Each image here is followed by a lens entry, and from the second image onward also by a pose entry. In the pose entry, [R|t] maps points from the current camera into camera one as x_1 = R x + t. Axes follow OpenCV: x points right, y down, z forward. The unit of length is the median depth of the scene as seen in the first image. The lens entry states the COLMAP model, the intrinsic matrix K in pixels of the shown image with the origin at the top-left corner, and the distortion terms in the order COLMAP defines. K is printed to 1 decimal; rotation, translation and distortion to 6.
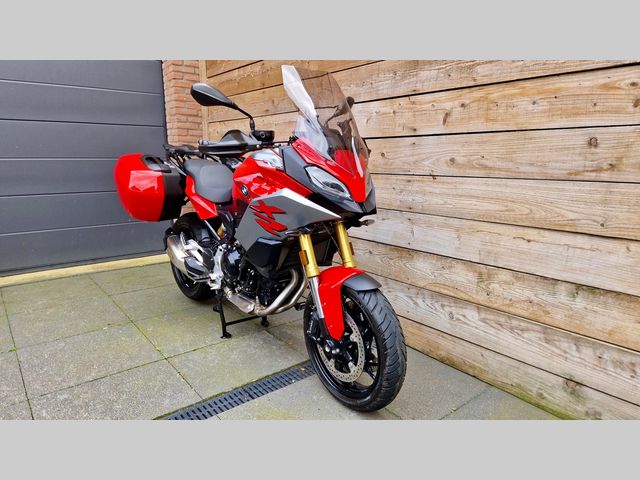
lens RADIAL K [[439.4, 0, 319.0], [0, 439.4, 239.1], [0, 0, 1]] dist [0.028382, -0.022057]
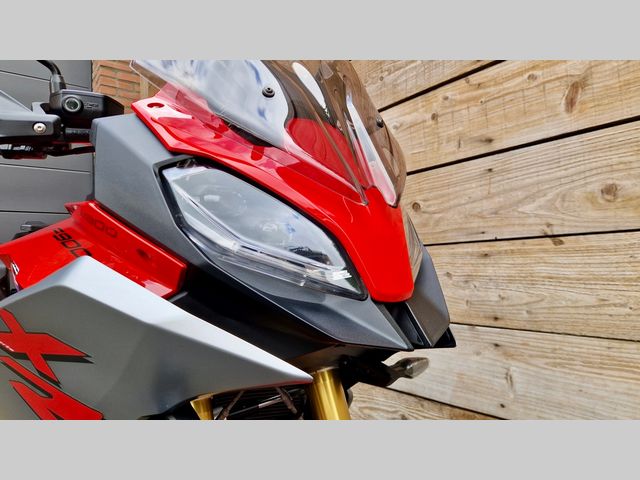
lens RADIAL K [[439.4, 0, 319.8], [0, 439.4, 236.7], [0, 0, 1]] dist [0.028382, -0.022057]
pose [[0.999386, -0.035033, -0.000457, 0.046079], [0.033776, 0.966840, -0.253140, -0.049266], [0.009311, 0.252969, 0.967430, 0.630851]]
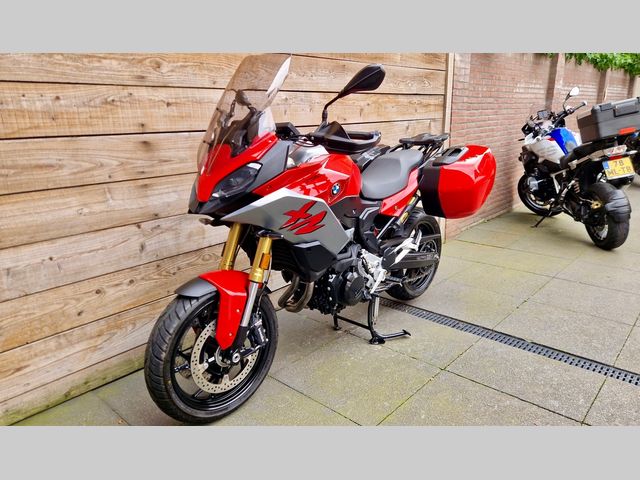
lens RADIAL K [[439.4, 0, 324.7], [0, 439.4, 242.9], [0, 0, 1]] dist [0.028382, -0.022057]
pose [[-0.170157, -0.266756, 0.948624, -1.213001], [0.212054, 0.930197, 0.299611, -0.334794], [-0.962330, 0.252140, -0.101713, 1.379165]]
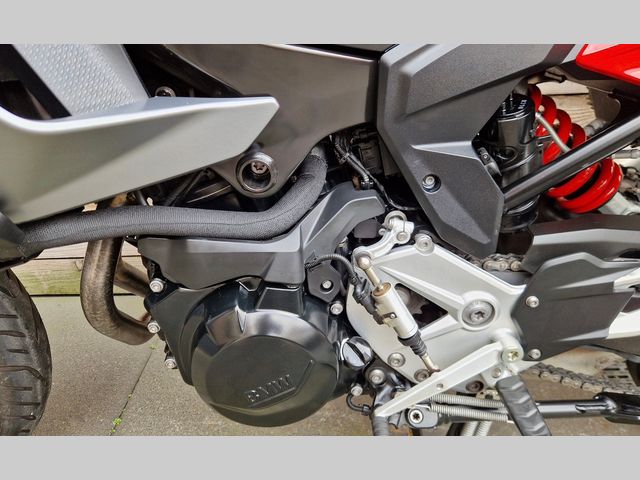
lens RADIAL K [[439.4, 0, 322.0], [0, 439.4, 238.0], [0, 0, 1]] dist [0.028382, -0.022057]
pose [[0.604183, -0.369176, 0.706167, -0.430235], [0.176979, 0.926239, 0.332807, -0.063954], [-0.776944, -0.076100, 0.624954, 1.080476]]
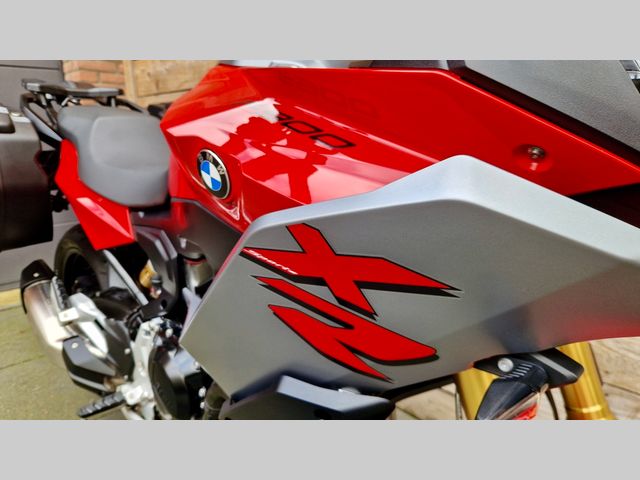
lens RADIAL K [[439.4, 0, 314.8], [0, 439.4, 236.8], [0, 0, 1]] dist [0.028382, -0.022057]
pose [[0.995536, -0.037052, 0.086808, -0.124064], [0.033582, 0.998590, 0.041104, -0.077410], [-0.088209, -0.038005, 0.995377, 0.692626]]
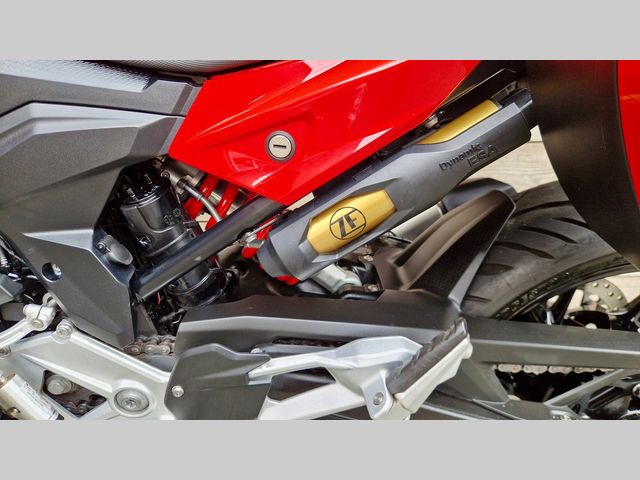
lens RADIAL K [[439.4, 0, 320.3], [0, 439.4, 238.7], [0, 0, 1]] dist [0.028382, -0.022057]
pose [[0.583778, -0.348590, 0.733273, -0.308354], [0.158305, 0.934677, 0.318305, -0.067443], [-0.796331, -0.069739, 0.600827, 0.954089]]
